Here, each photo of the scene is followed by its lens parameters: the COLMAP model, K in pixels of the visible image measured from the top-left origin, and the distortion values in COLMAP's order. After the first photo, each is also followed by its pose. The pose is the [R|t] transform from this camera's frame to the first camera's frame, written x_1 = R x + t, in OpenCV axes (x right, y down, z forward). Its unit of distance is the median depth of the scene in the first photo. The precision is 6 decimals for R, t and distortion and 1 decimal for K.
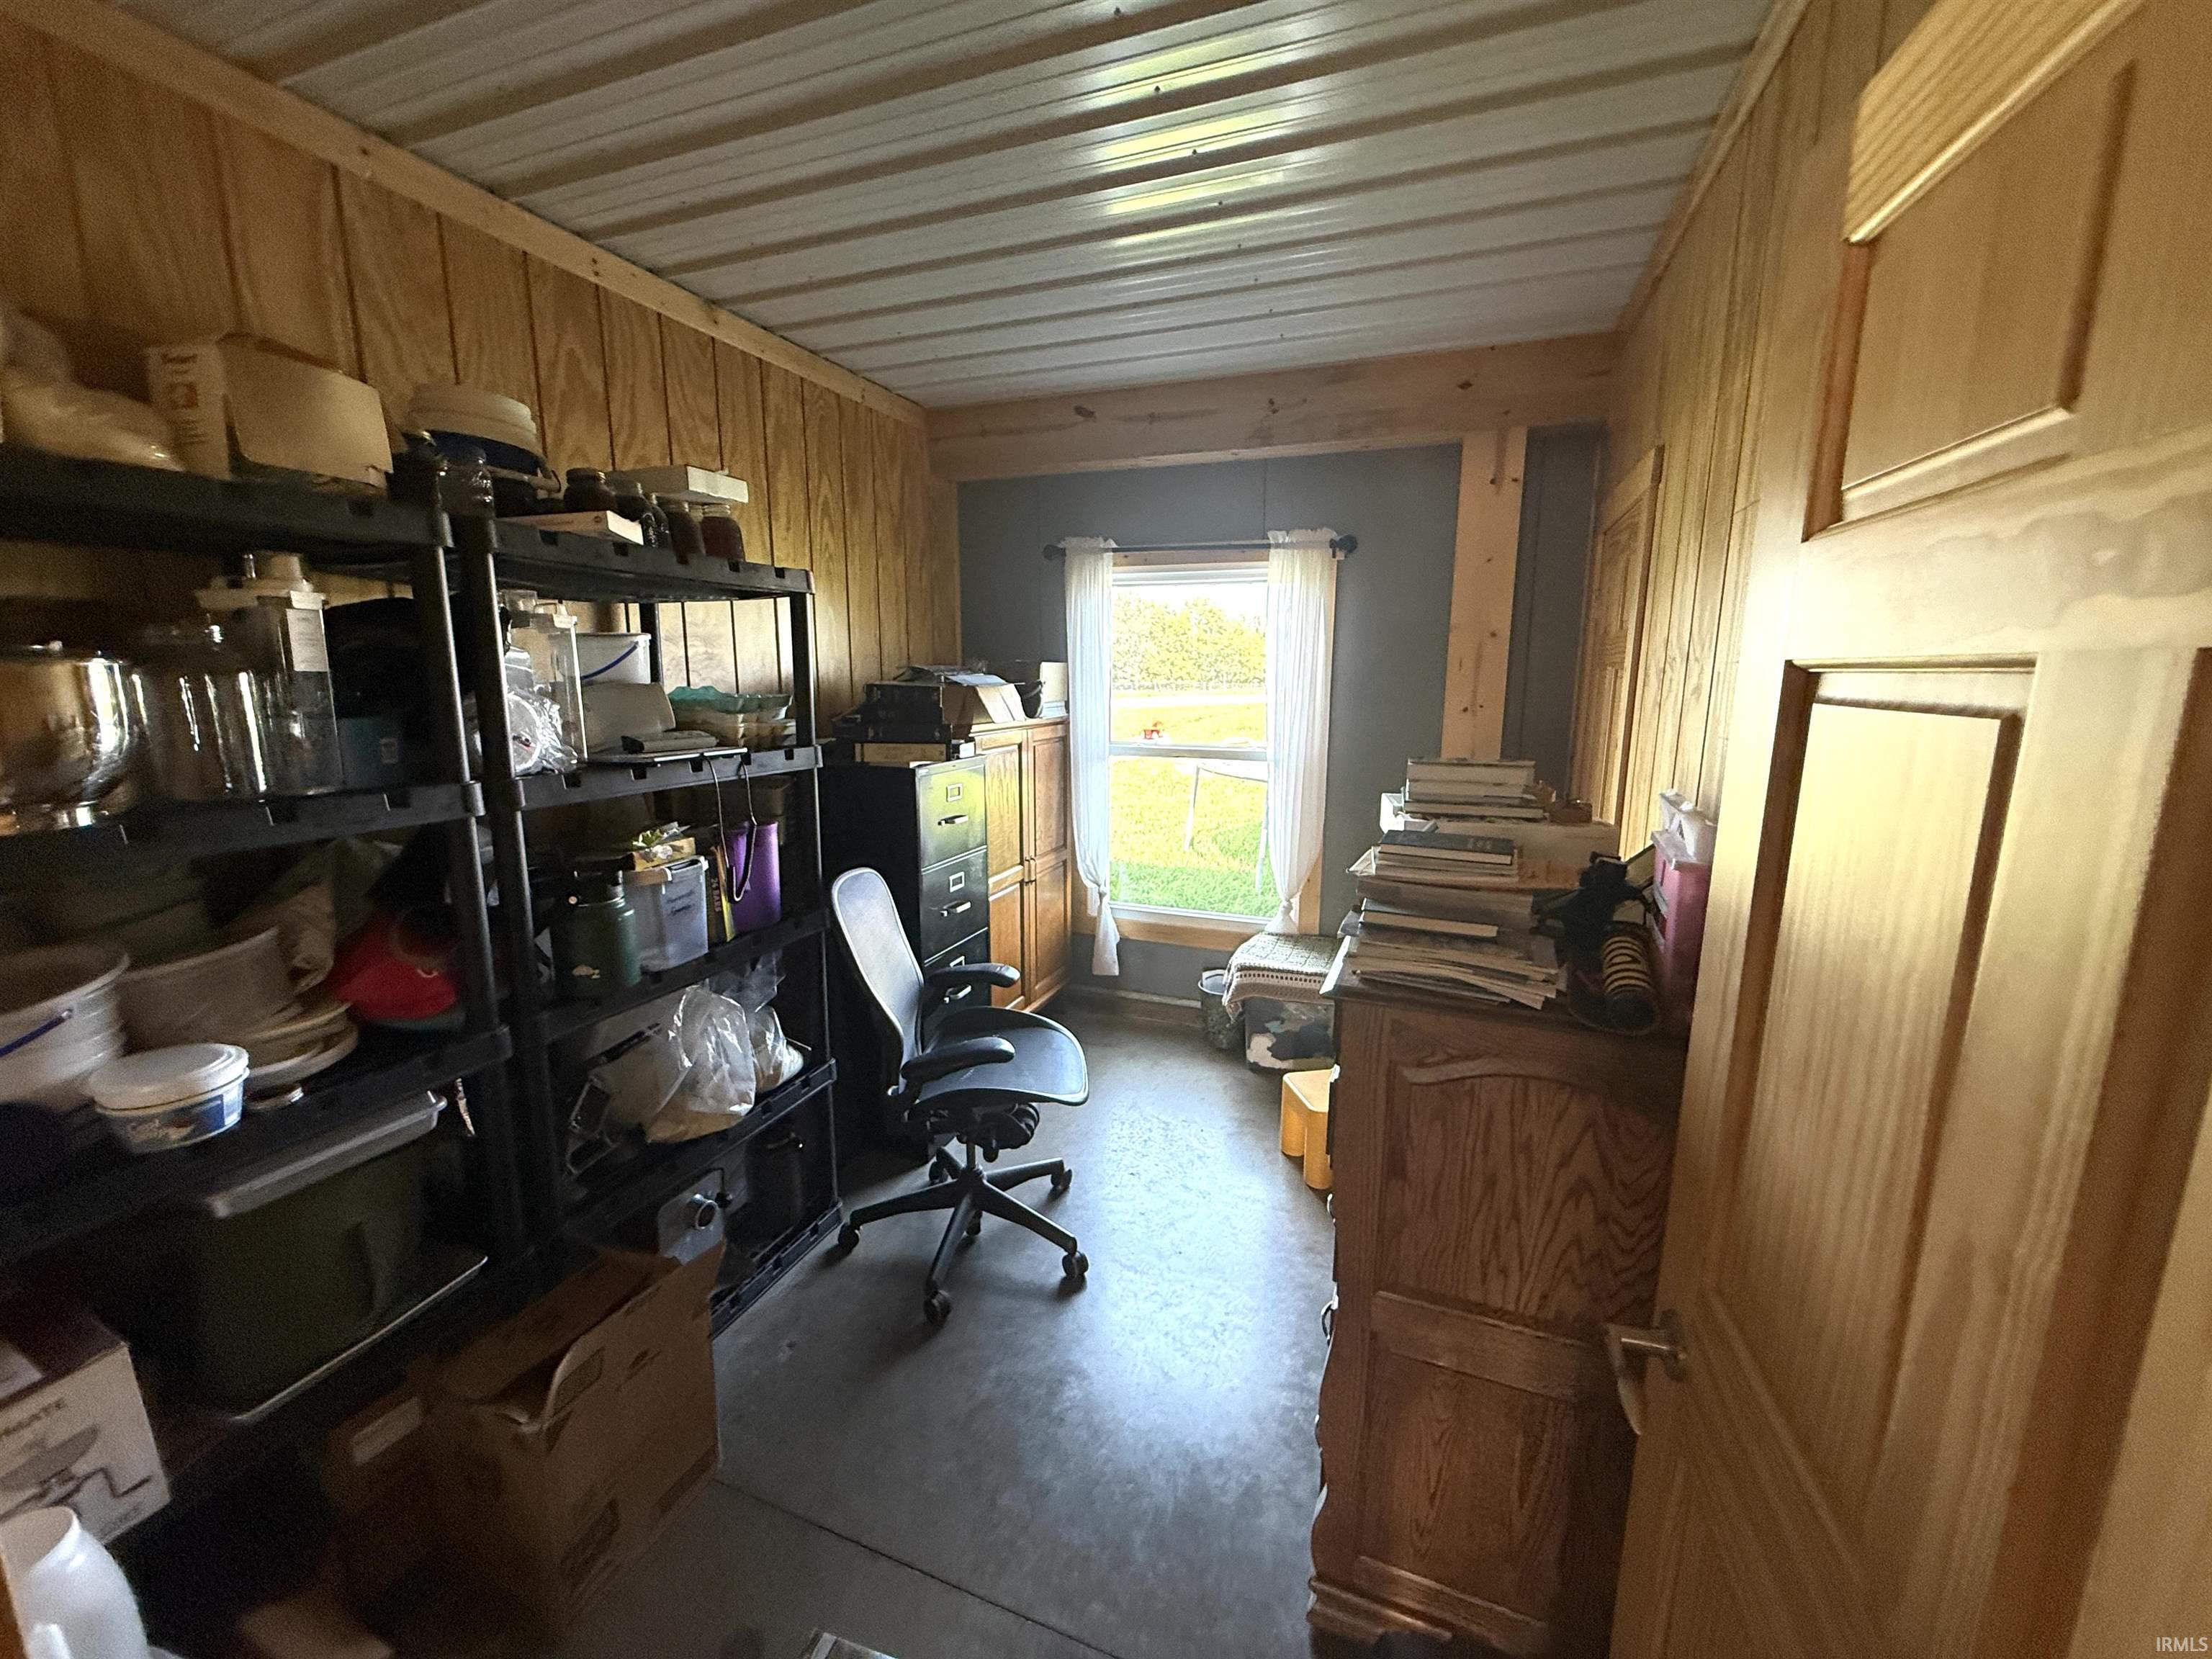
lens RADIAL K [[884.0, 0, 1108.7], [0, 884.0, 824.4], [0, 0, 1]] dist [0.001415, -0.000385]
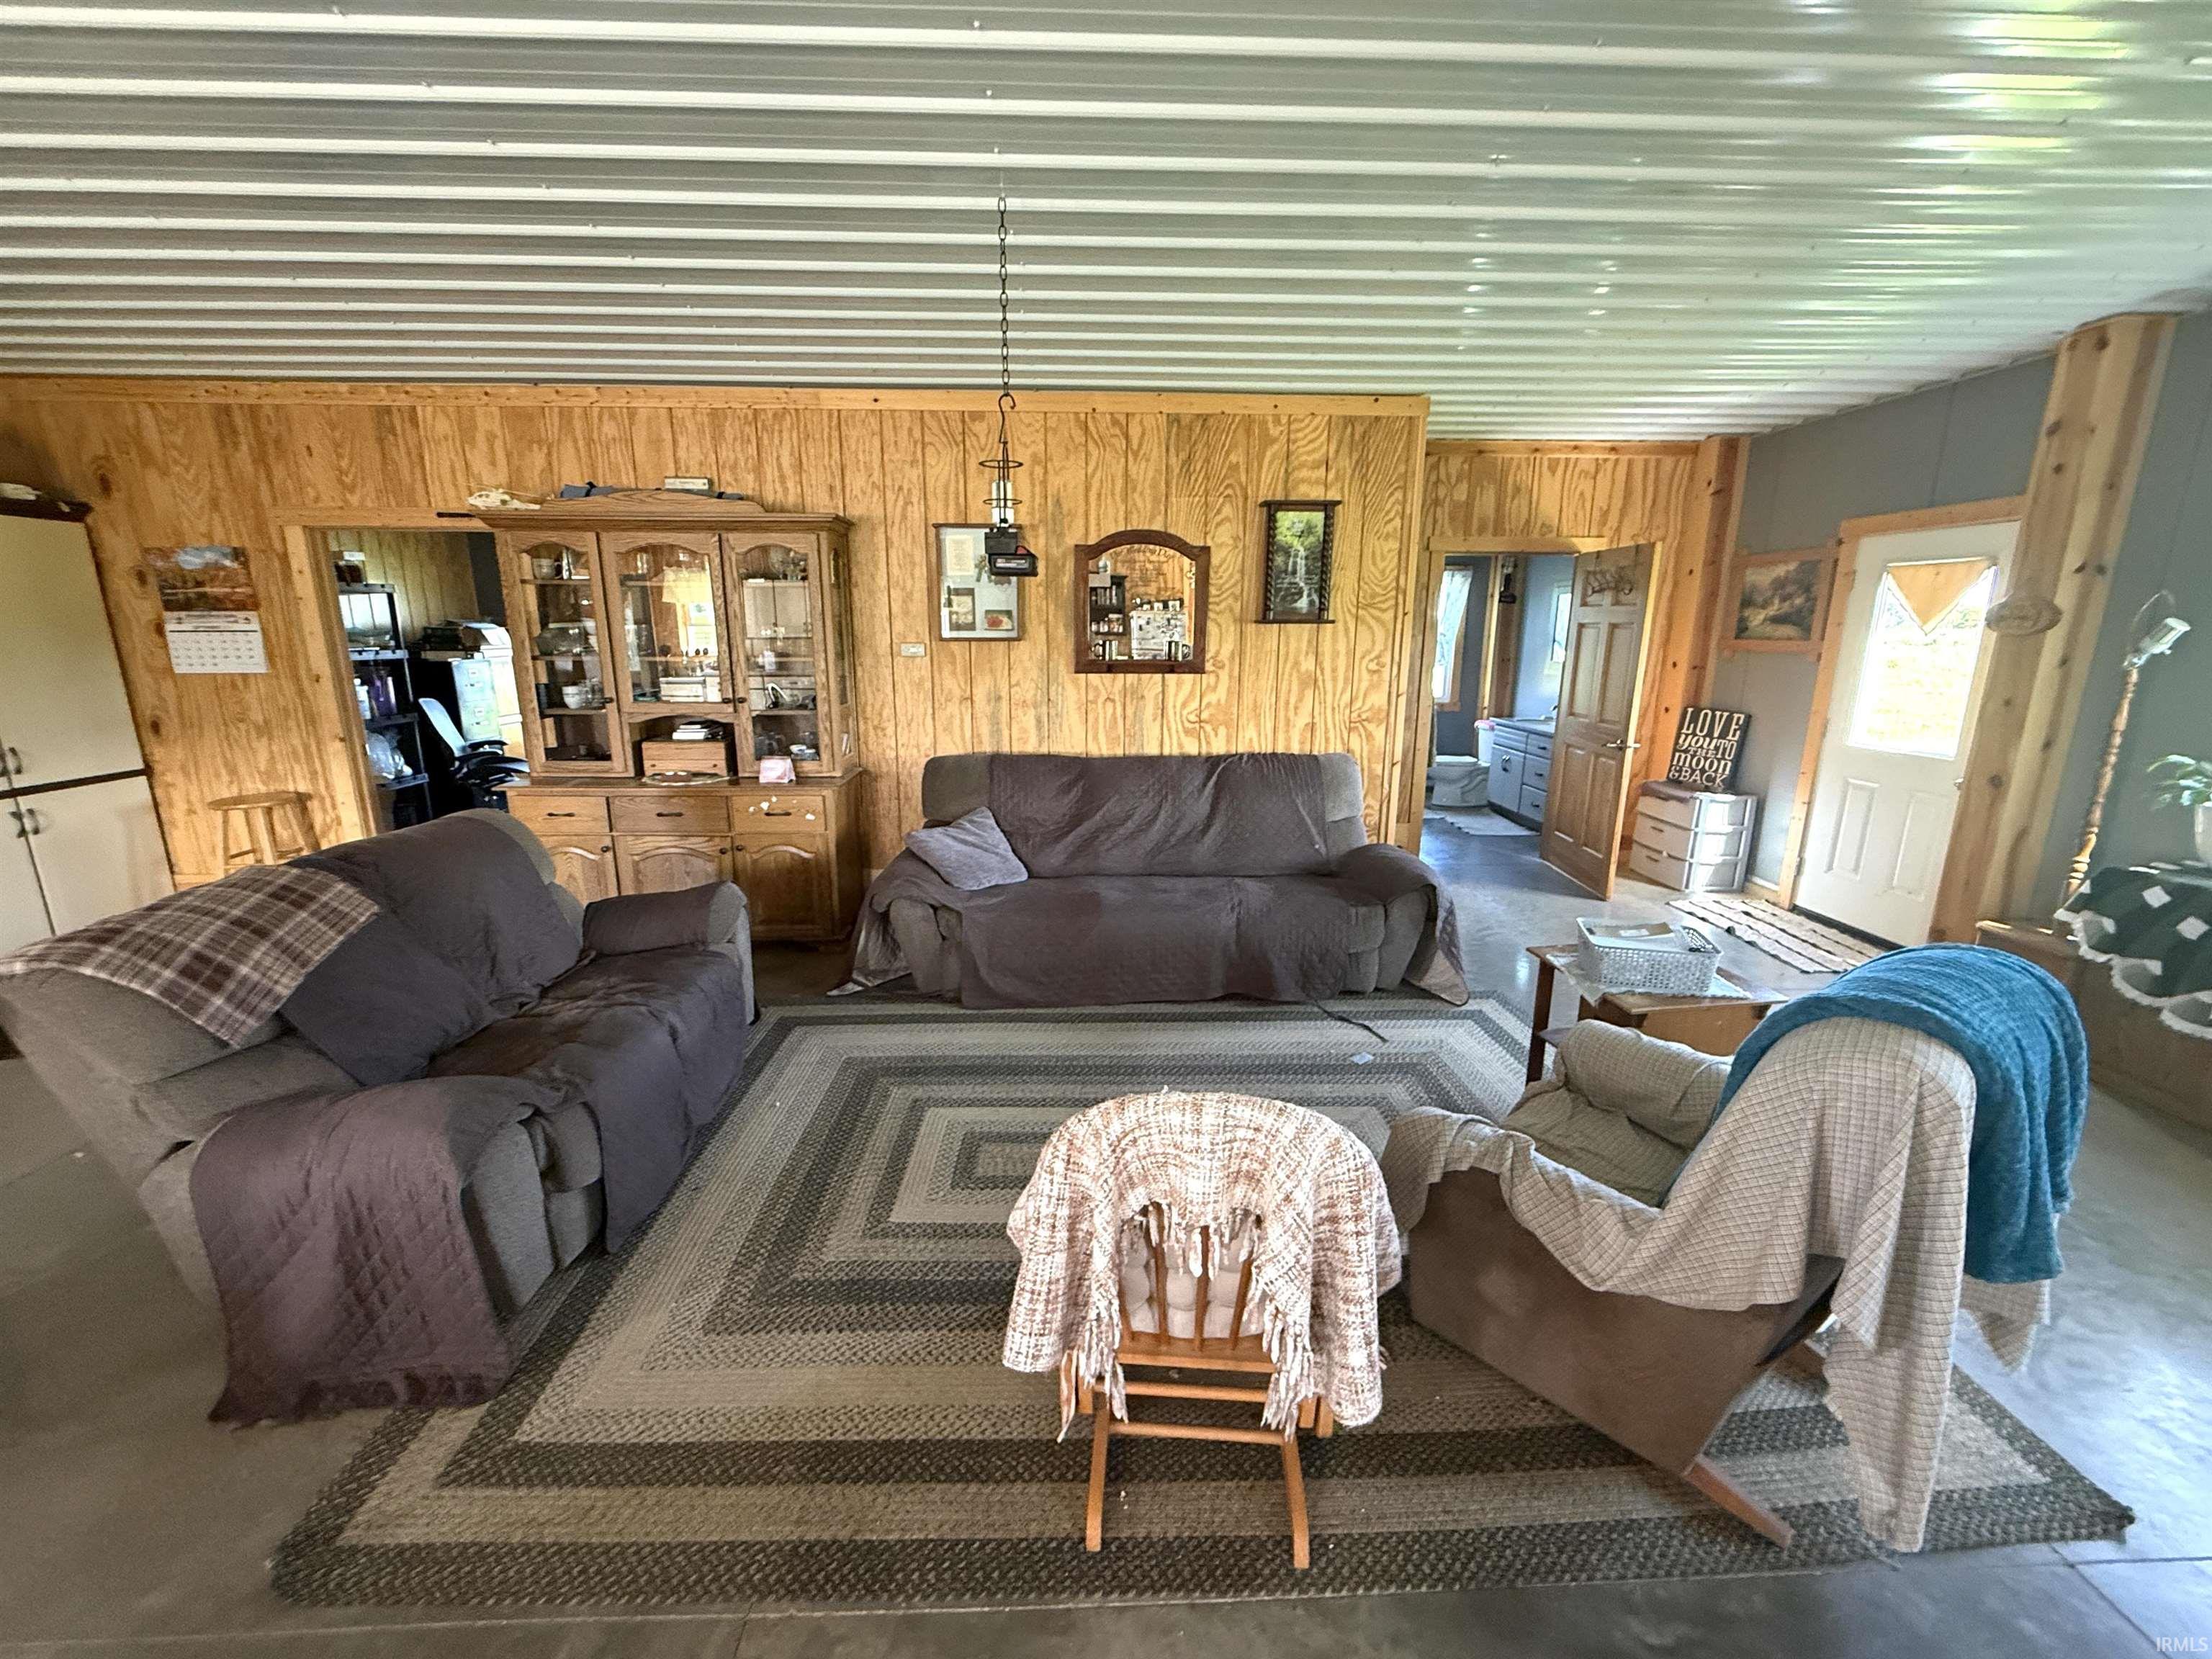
lens RADIAL K [[884.0, 0, 1105.0], [0, 884.0, 823.2], [0, 0, 1]] dist [0.001415, -0.000385]
pose [[0.921345, -0.091721, 0.377772, 0.550201], [0.073840, 0.995367, 0.061582, 0.416293], [-0.381670, -0.028844, 0.923849, -2.247766]]
